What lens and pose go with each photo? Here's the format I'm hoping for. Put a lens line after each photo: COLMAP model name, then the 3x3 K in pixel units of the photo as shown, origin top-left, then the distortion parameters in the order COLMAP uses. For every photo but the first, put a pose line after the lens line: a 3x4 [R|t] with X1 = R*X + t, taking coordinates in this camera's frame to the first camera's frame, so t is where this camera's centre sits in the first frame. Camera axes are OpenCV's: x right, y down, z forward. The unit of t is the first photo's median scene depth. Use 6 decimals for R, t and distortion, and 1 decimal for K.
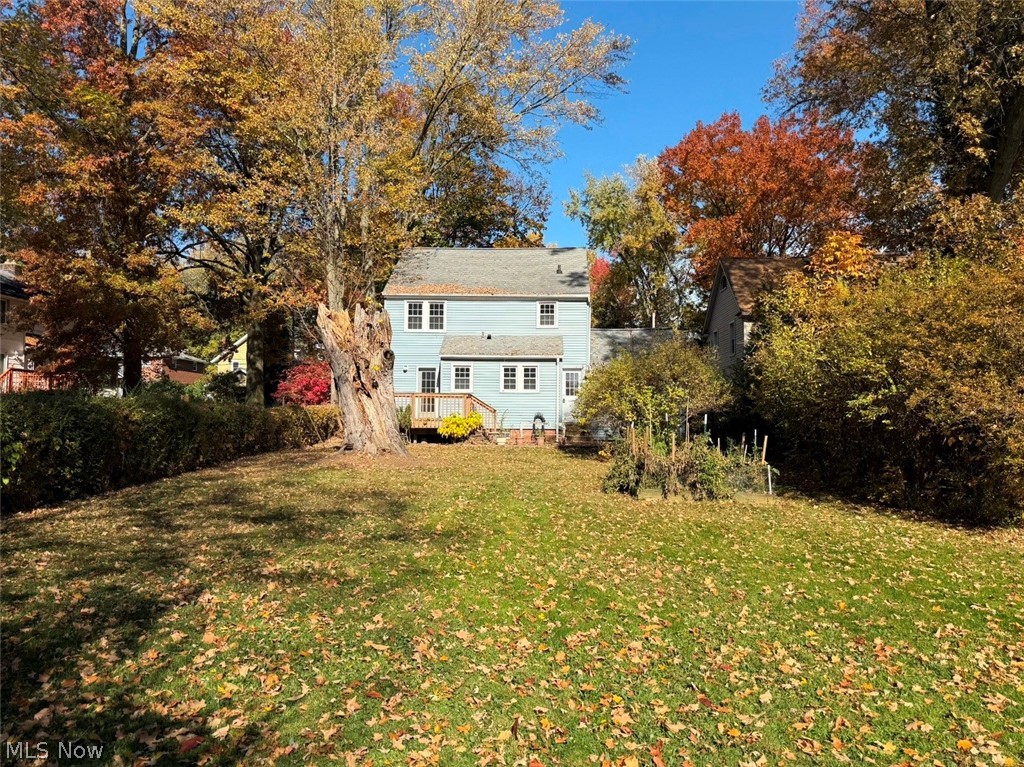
lens RADIAL K [[719.8, 0, 511.3], [0, 719.8, 383.5], [0, 0, 1]] dist [0.063195, -0.000310]
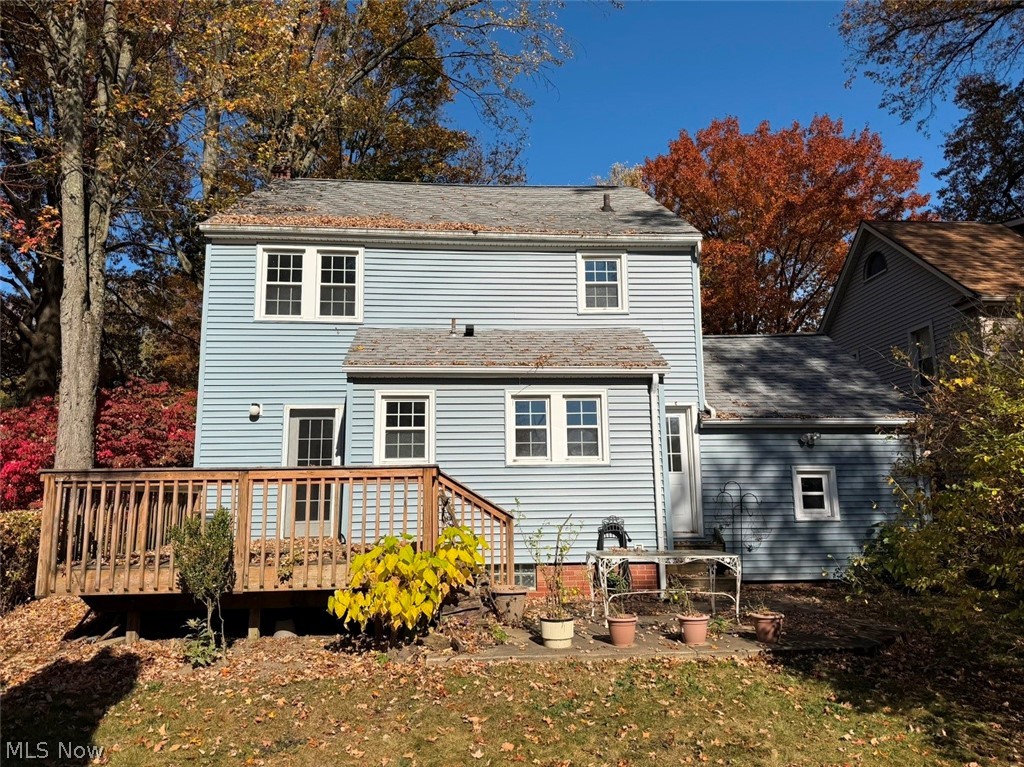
lens RADIAL K [[719.8, 0, 532.0], [0, 719.8, 388.6], [0, 0, 1]] dist [0.063195, -0.000310]
pose [[0.989417, -0.001697, 0.145088, -0.055809], [0.017129, 0.994306, -0.105178, 0.012214], [-0.144083, 0.106550, 0.983813, 0.601328]]
